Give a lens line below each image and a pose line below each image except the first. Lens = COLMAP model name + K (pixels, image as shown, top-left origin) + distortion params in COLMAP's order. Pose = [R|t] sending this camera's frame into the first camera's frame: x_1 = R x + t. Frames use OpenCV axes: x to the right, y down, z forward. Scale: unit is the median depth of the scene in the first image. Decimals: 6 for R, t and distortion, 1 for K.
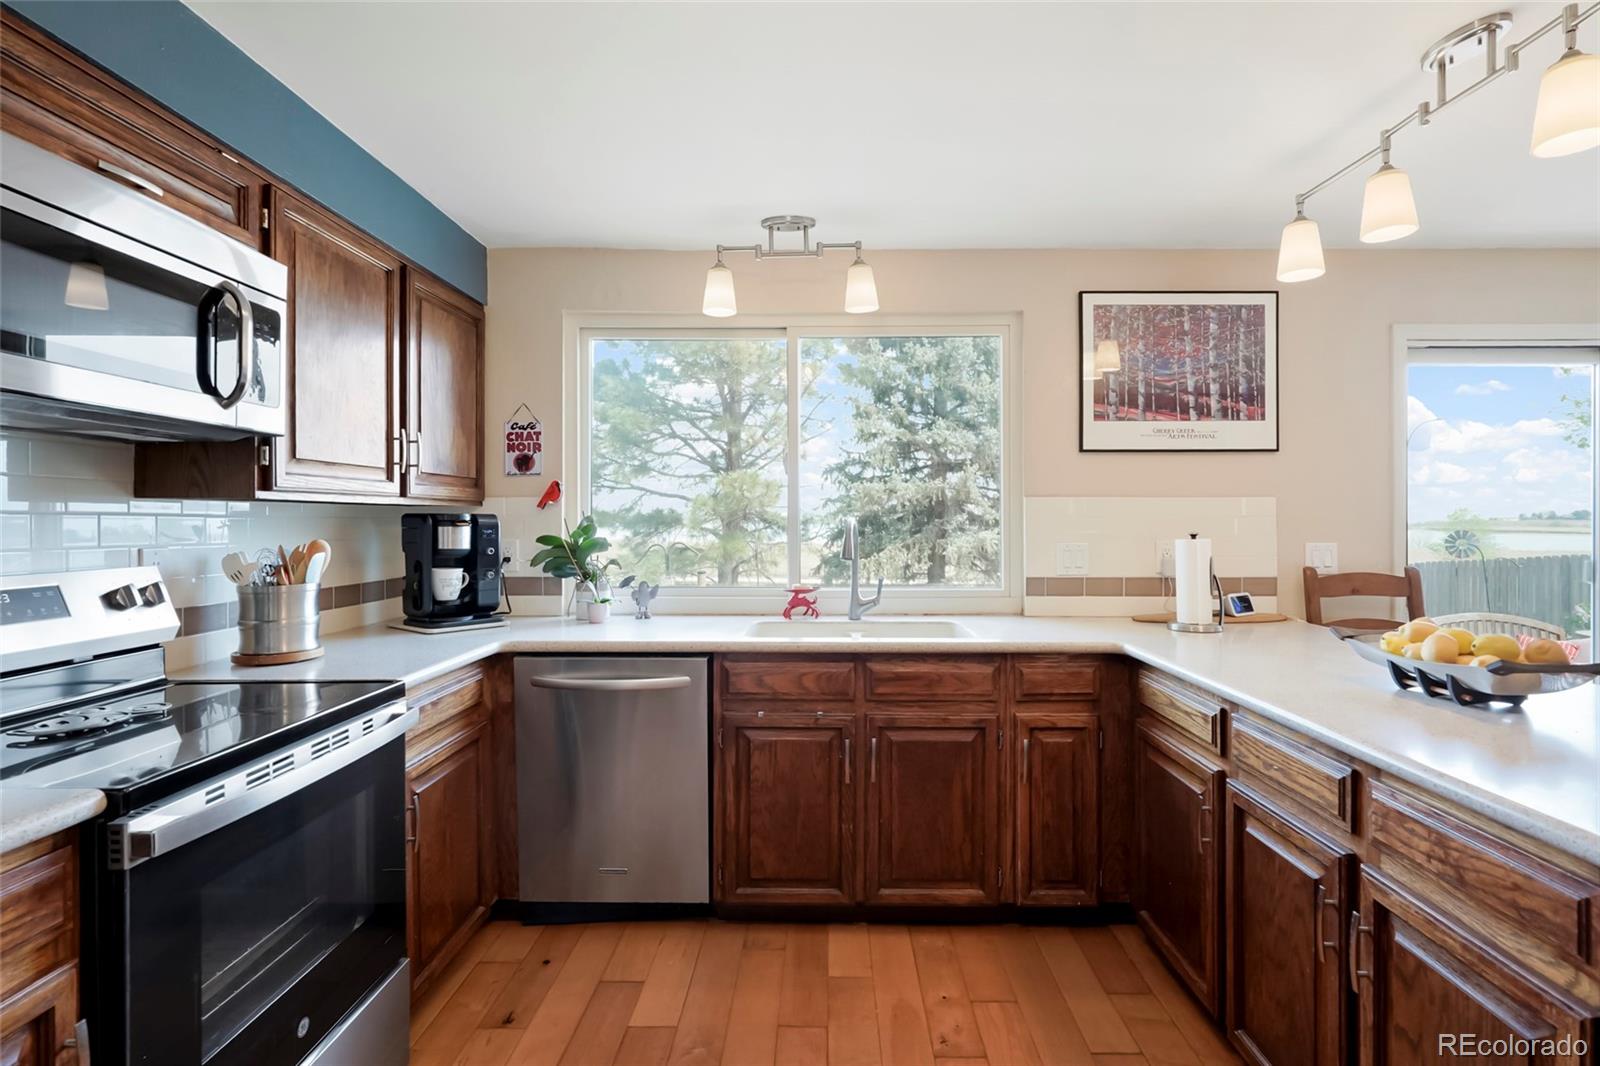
lens RADIAL K [[789.4, 0, 809.9], [0, 789.4, 518.0], [0, 0, 1]] dist [-0.003709, 0.001448]
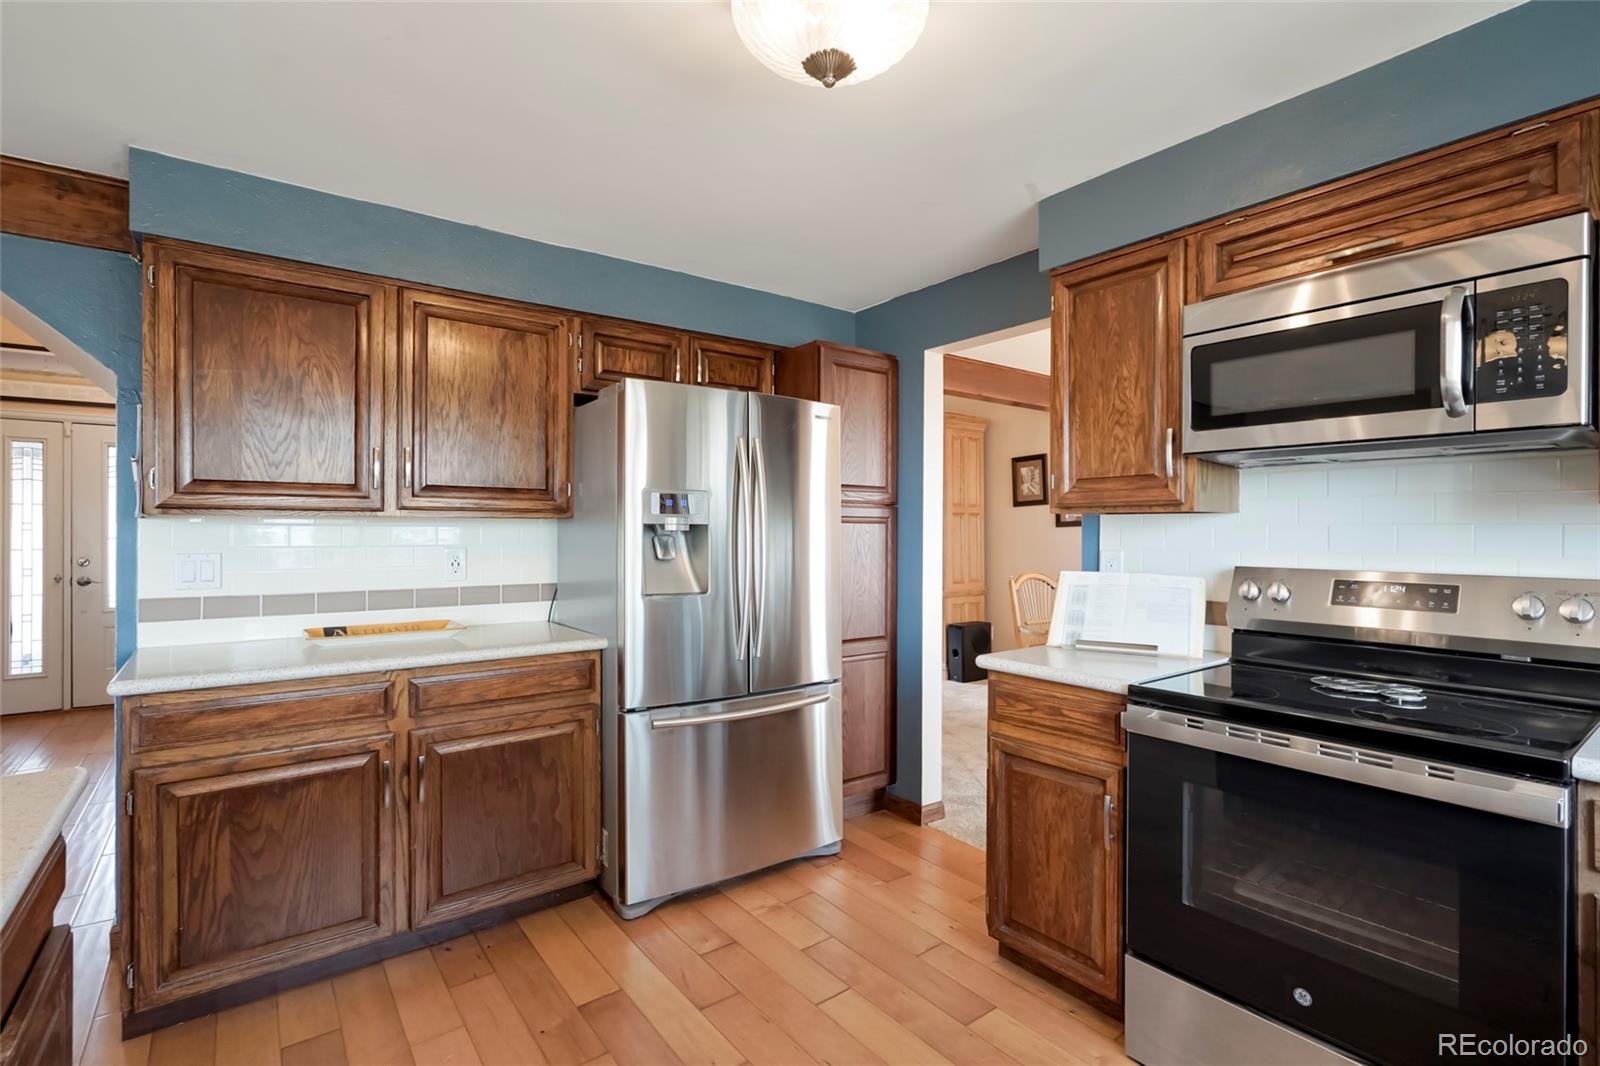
lens RADIAL K [[744.9, 0, 799.3], [0, 744.9, 534.0], [0, 0, 1]] dist [-0.003365, 0.001952]
pose [[-0.780823, 0.002851, -0.624745, 0.262668], [0.002581, 0.999996, 0.001338, 0.002471], [0.624746, -0.000568, -0.780827, 0.656363]]
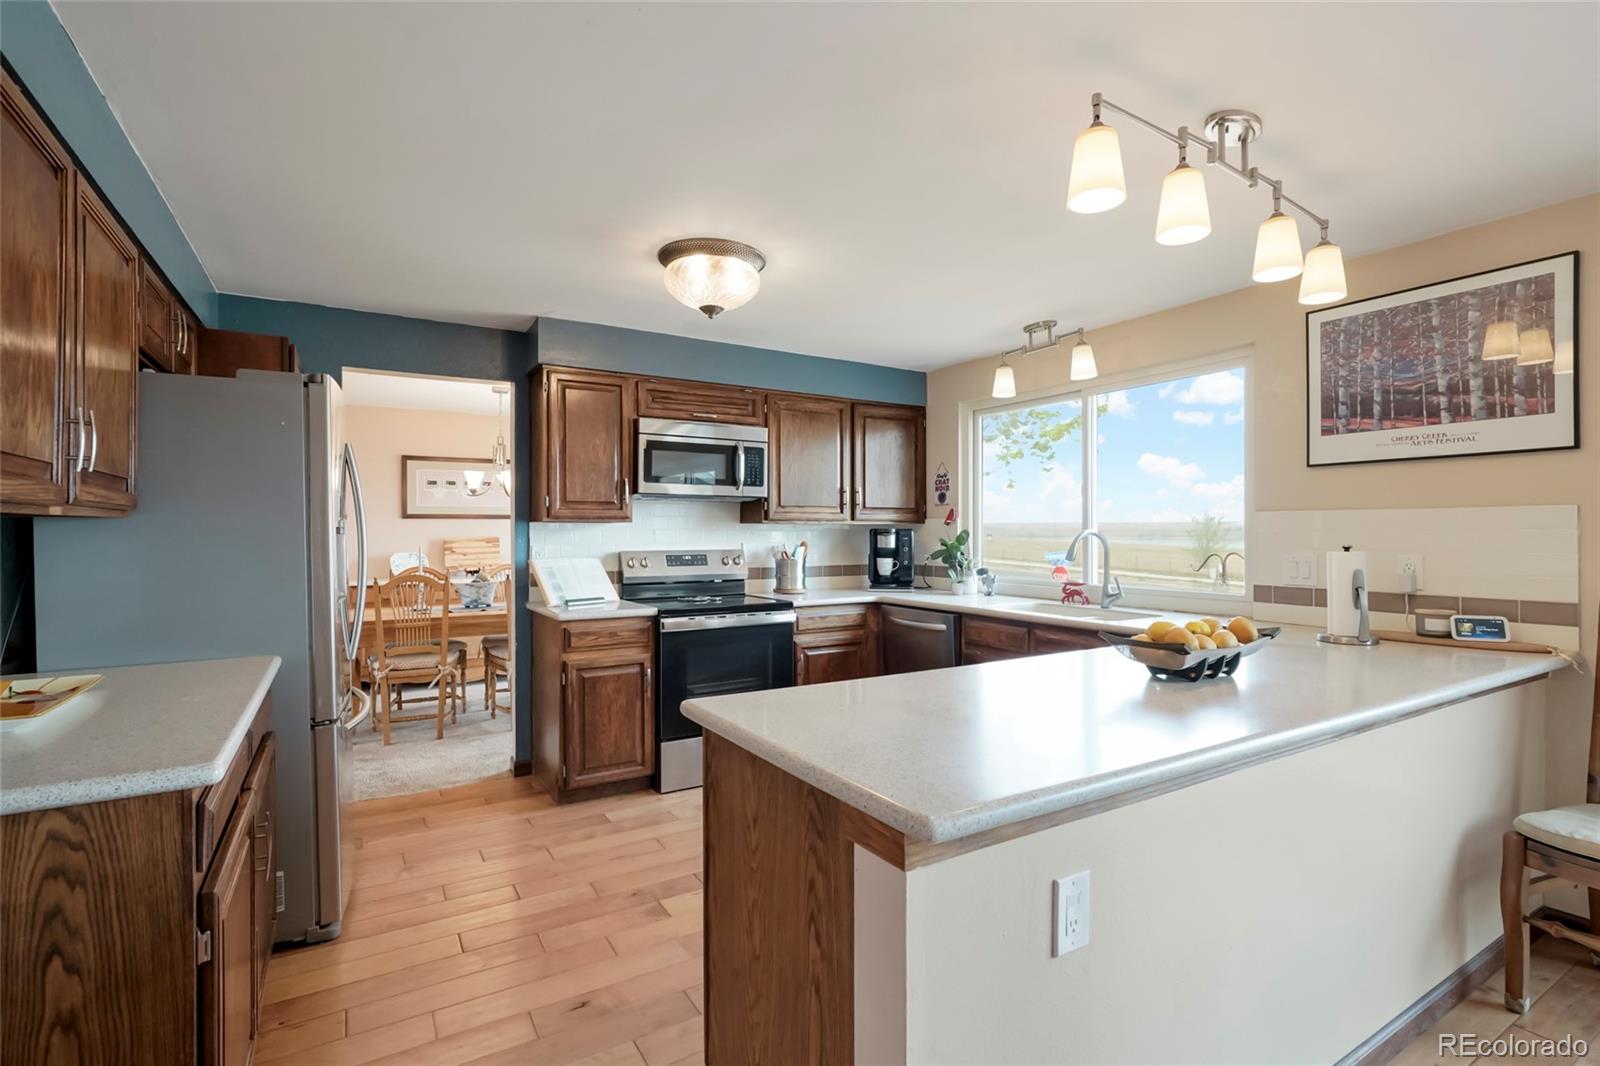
lens RADIAL K [[744.9, 0, 807.5], [0, 744.9, 535.5], [0, 0, 1]] dist [-0.003365, 0.001952]
pose [[0.536952, 0.004994, -0.843598, 0.817305], [0.002297, 0.999970, 0.007382, -0.002371], [0.843610, -0.005902, 0.536924, -0.082162]]
